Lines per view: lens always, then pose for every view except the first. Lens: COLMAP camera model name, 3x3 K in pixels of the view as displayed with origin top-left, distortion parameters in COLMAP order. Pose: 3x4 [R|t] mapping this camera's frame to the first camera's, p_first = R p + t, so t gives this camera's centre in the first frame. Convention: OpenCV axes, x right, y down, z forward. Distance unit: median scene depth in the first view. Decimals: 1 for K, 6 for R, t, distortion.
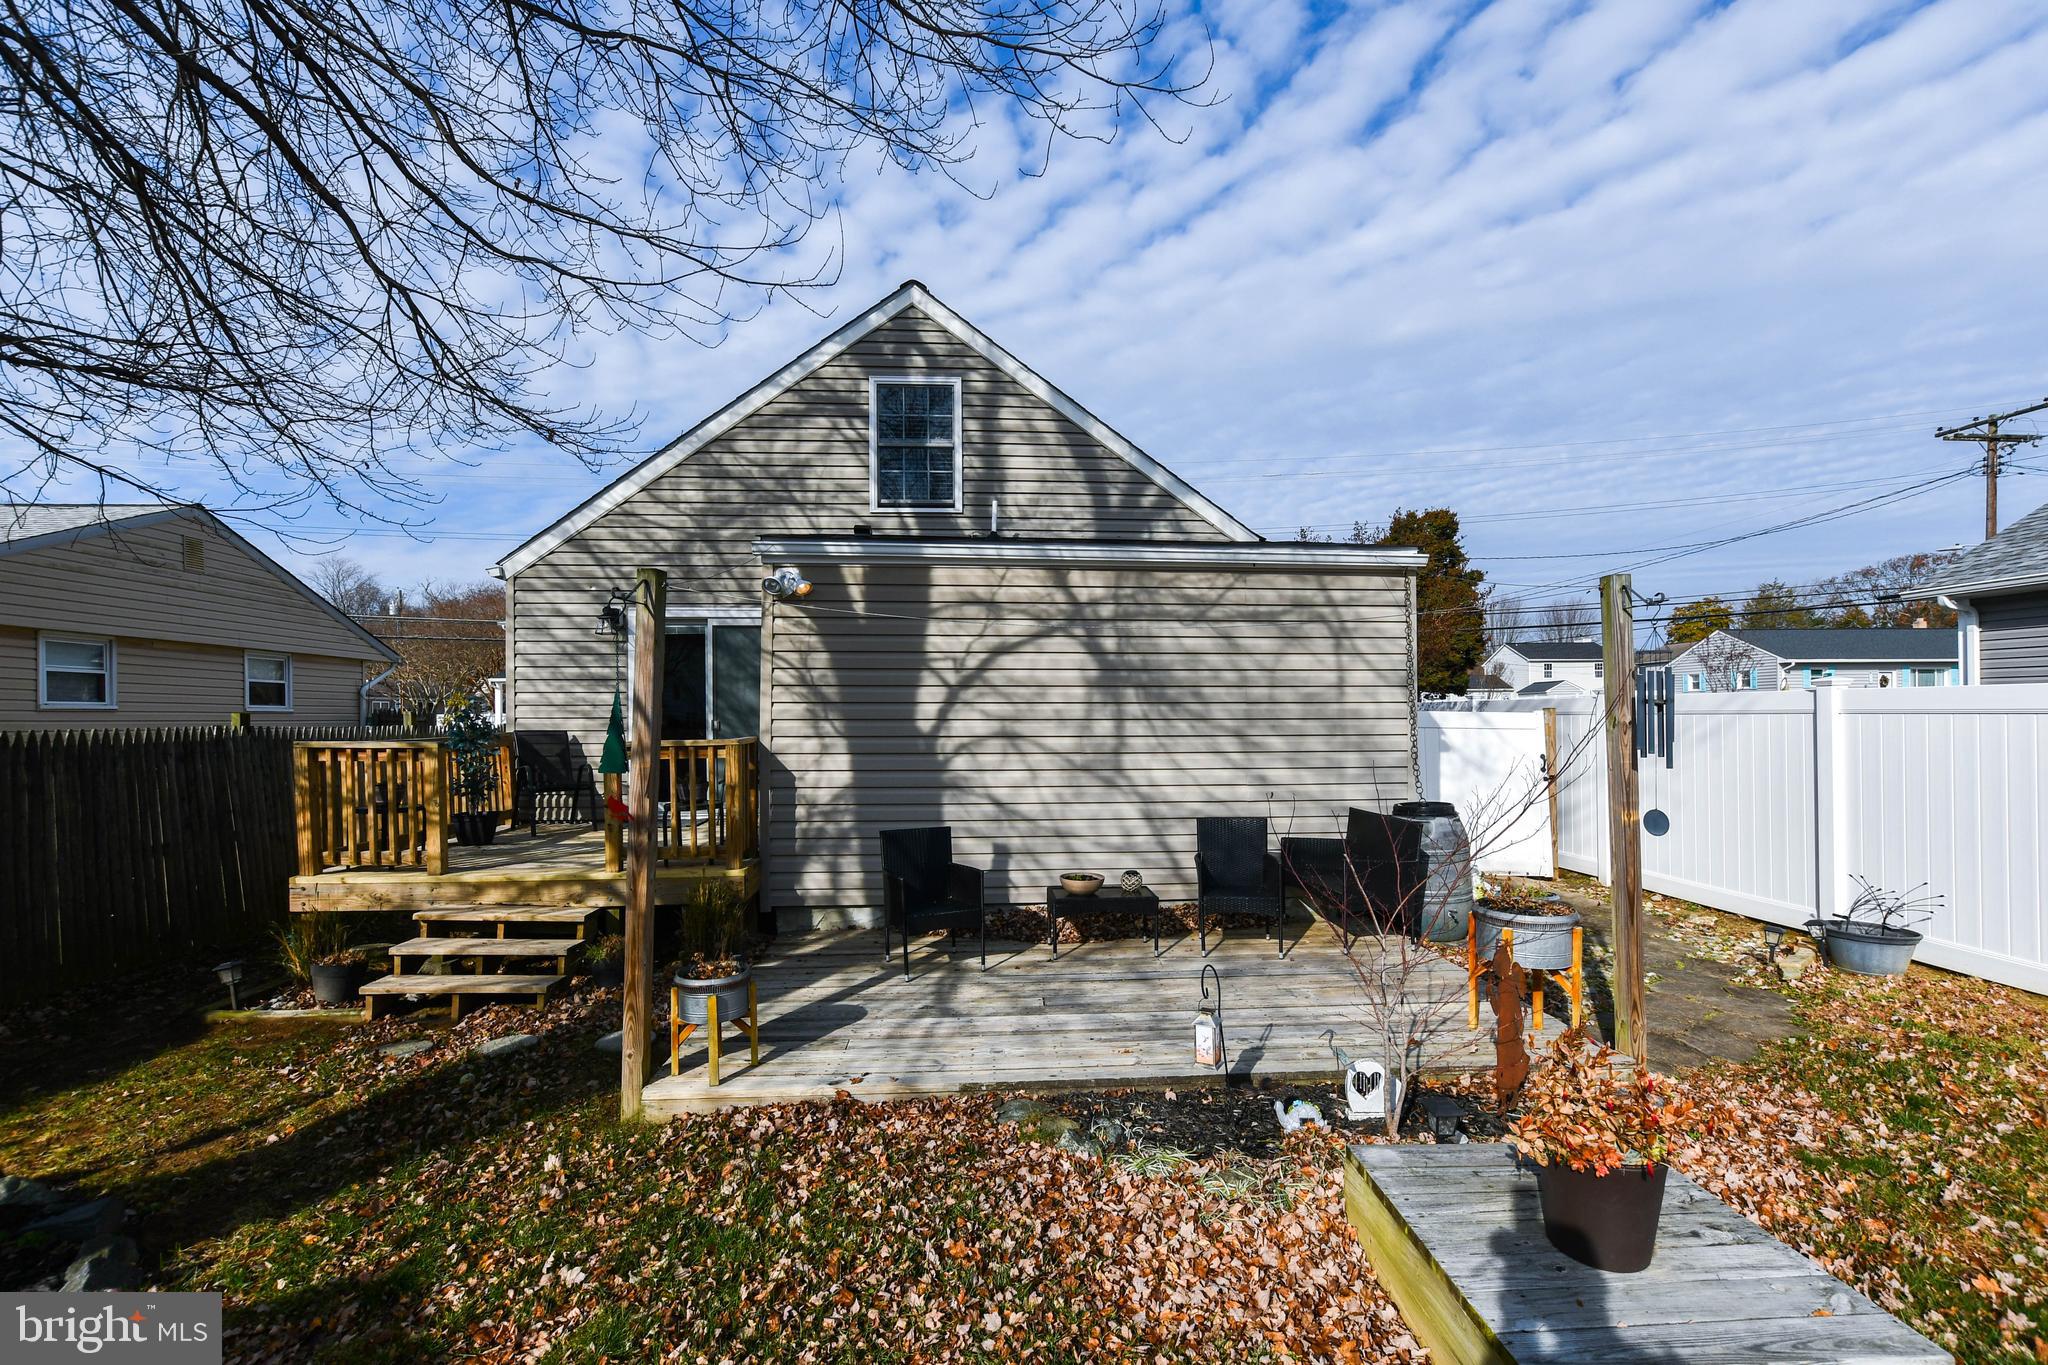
lens RADIAL K [[883.6, 0, 1014.6], [0, 883.6, 722.4], [0, 0, 1]] dist [-0.015426, 0.000164]
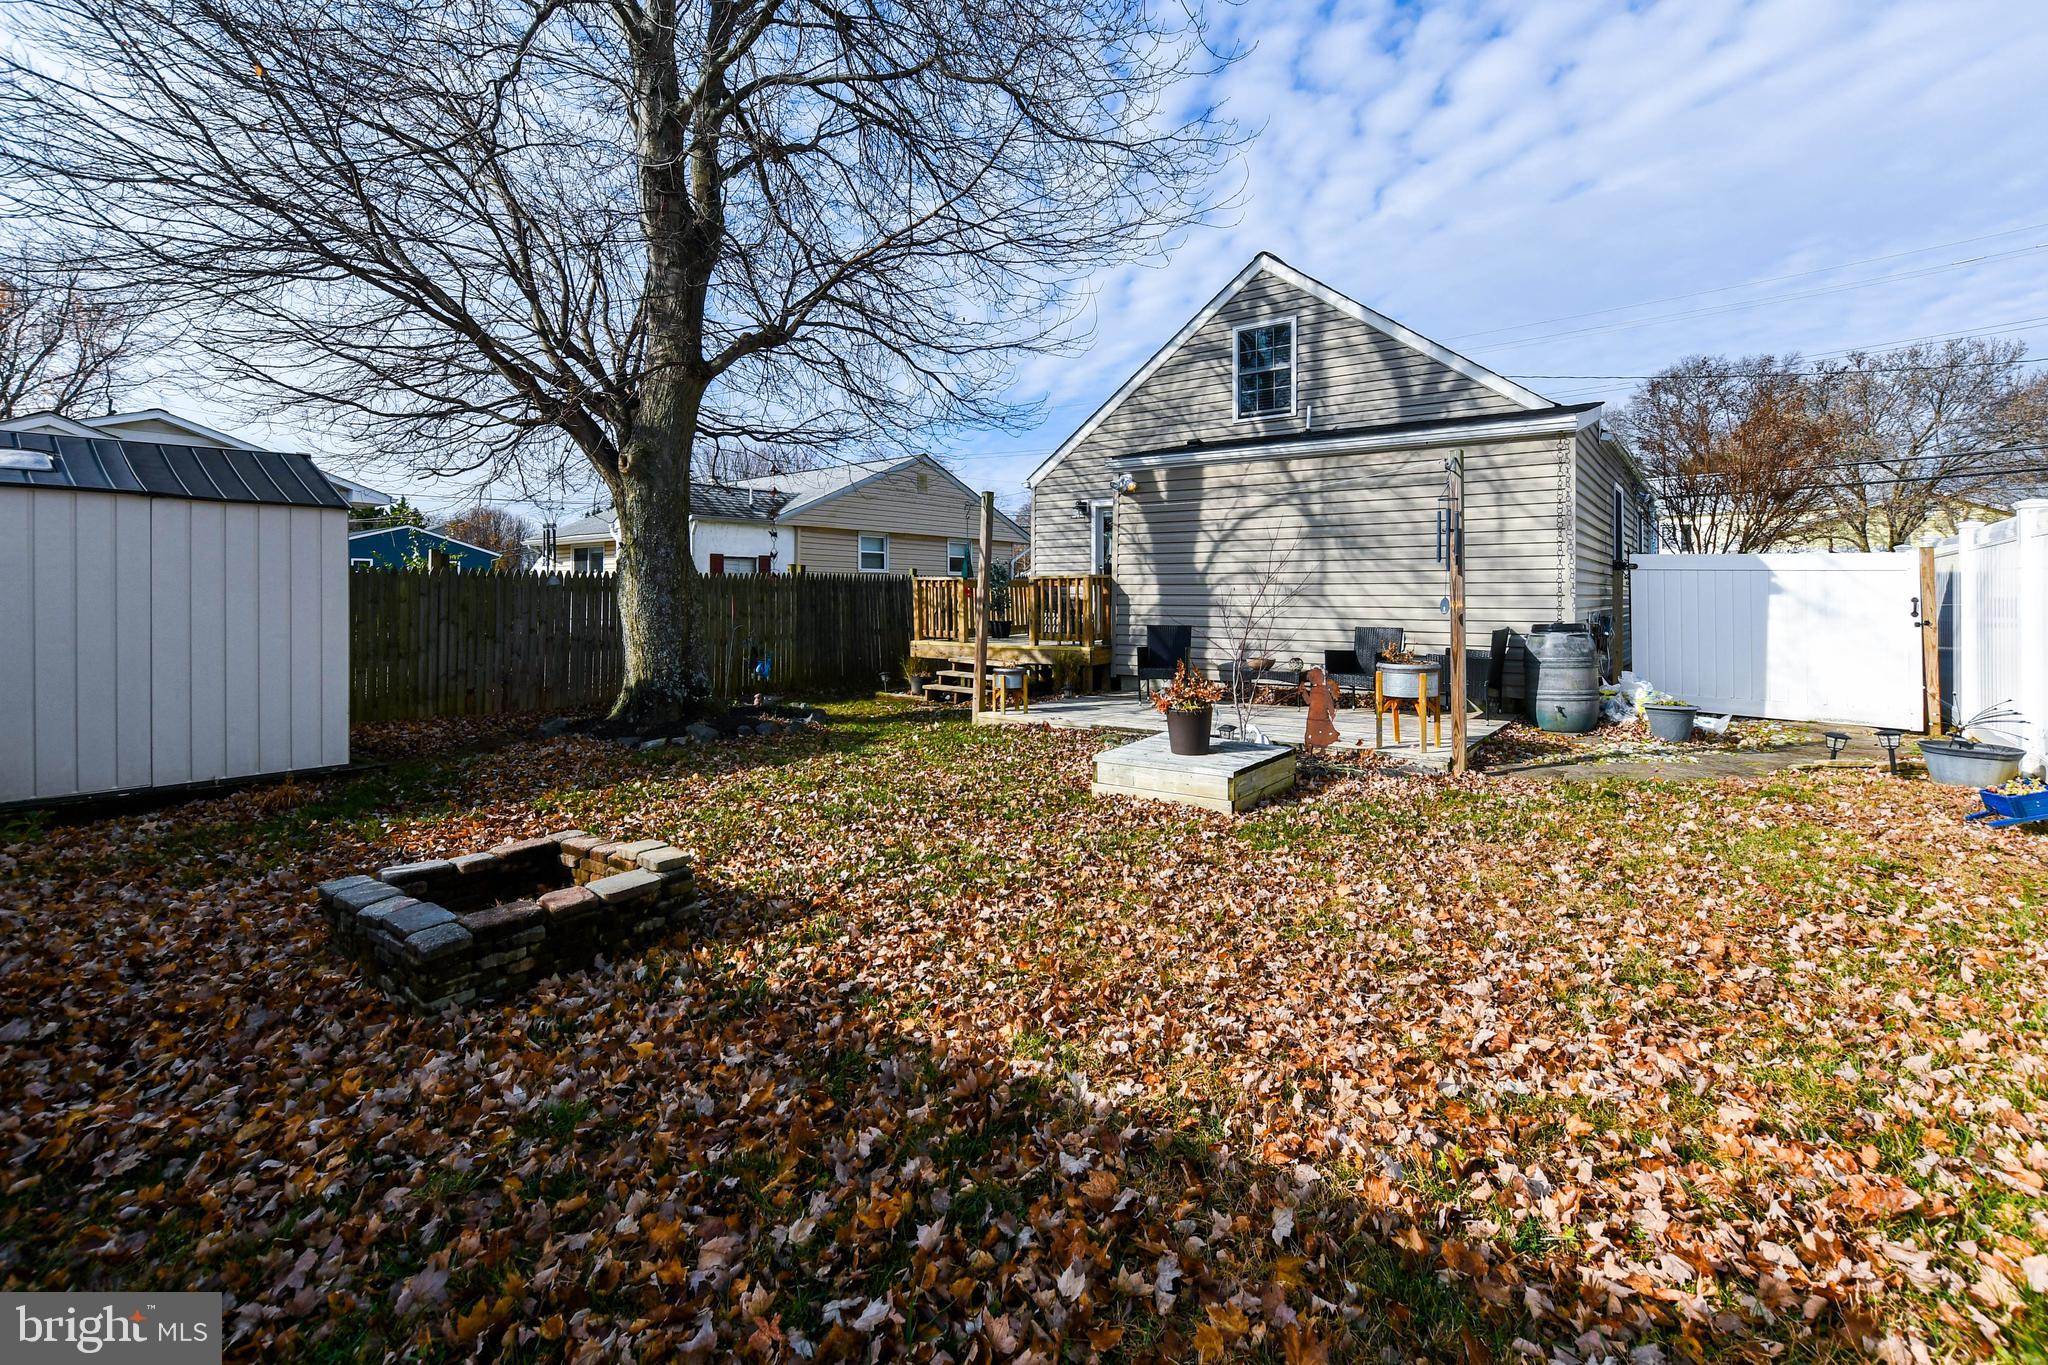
lens RADIAL K [[914.3, 0, 1023.6], [0, 914.3, 602.7], [0, 0, 1]] dist [-0.001277, -0.000024]
pose [[0.763921, 0.008769, -0.645251, 0.698567], [-0.007683, 0.999960, 0.004494, 0.061664], [0.645265, 0.001524, 0.763958, -0.449104]]
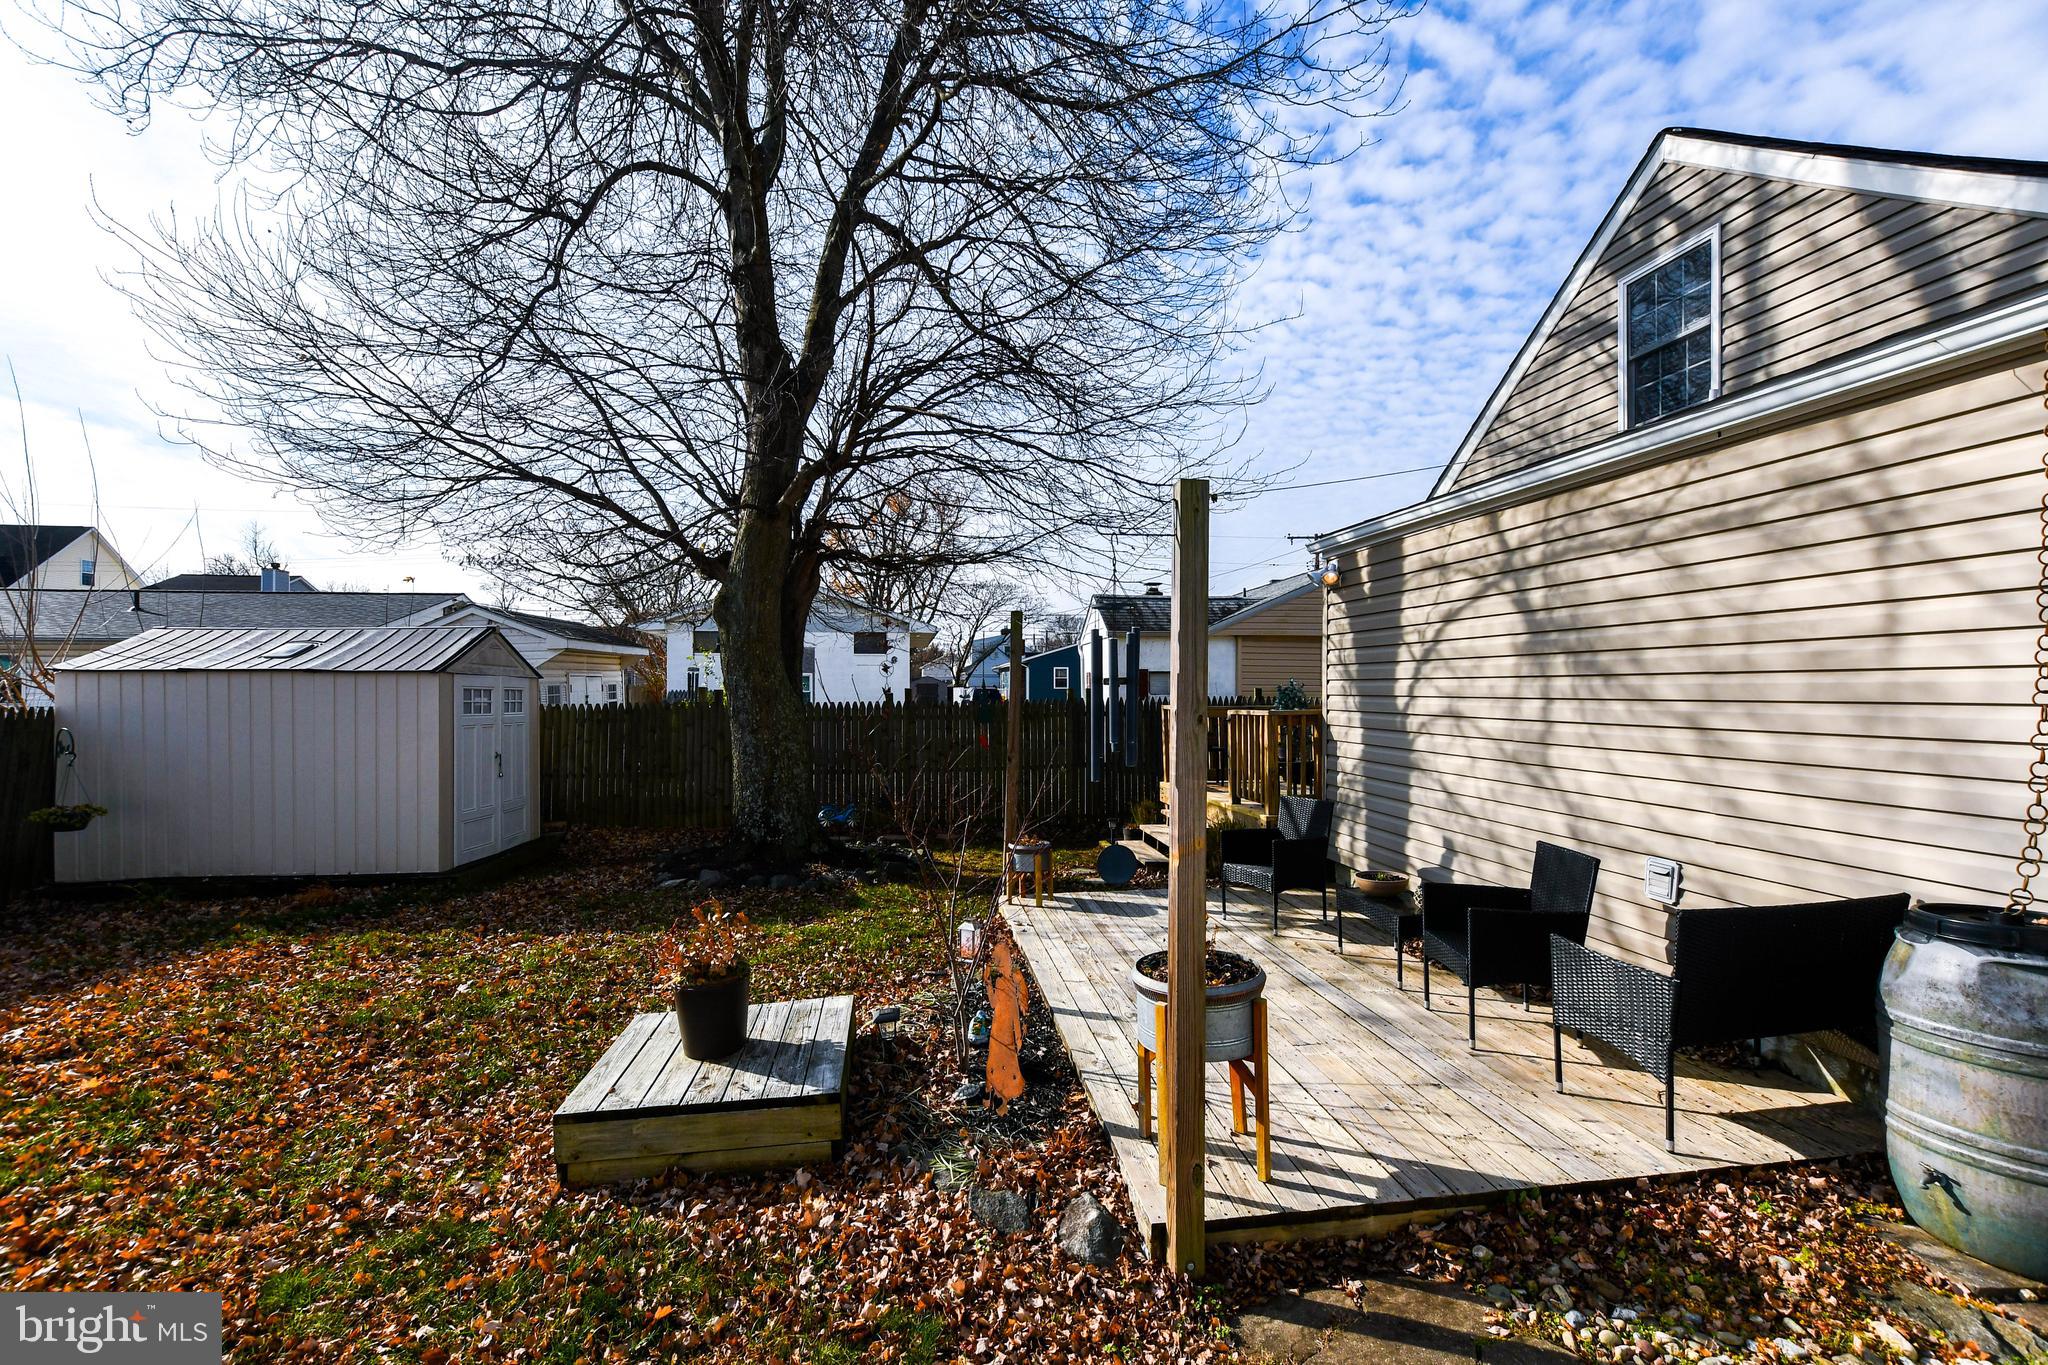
lens RADIAL K [[892.0, 0, 1046.8], [0, 892.0, 690.4], [0, 0, 1]] dist [-0.002442, -0.000005]
pose [[0.100520, 0.003502, -0.994929, 0.807574], [-0.005010, 0.999983, 0.003014, -0.010316], [0.994922, 0.004681, 0.100536, 0.501134]]
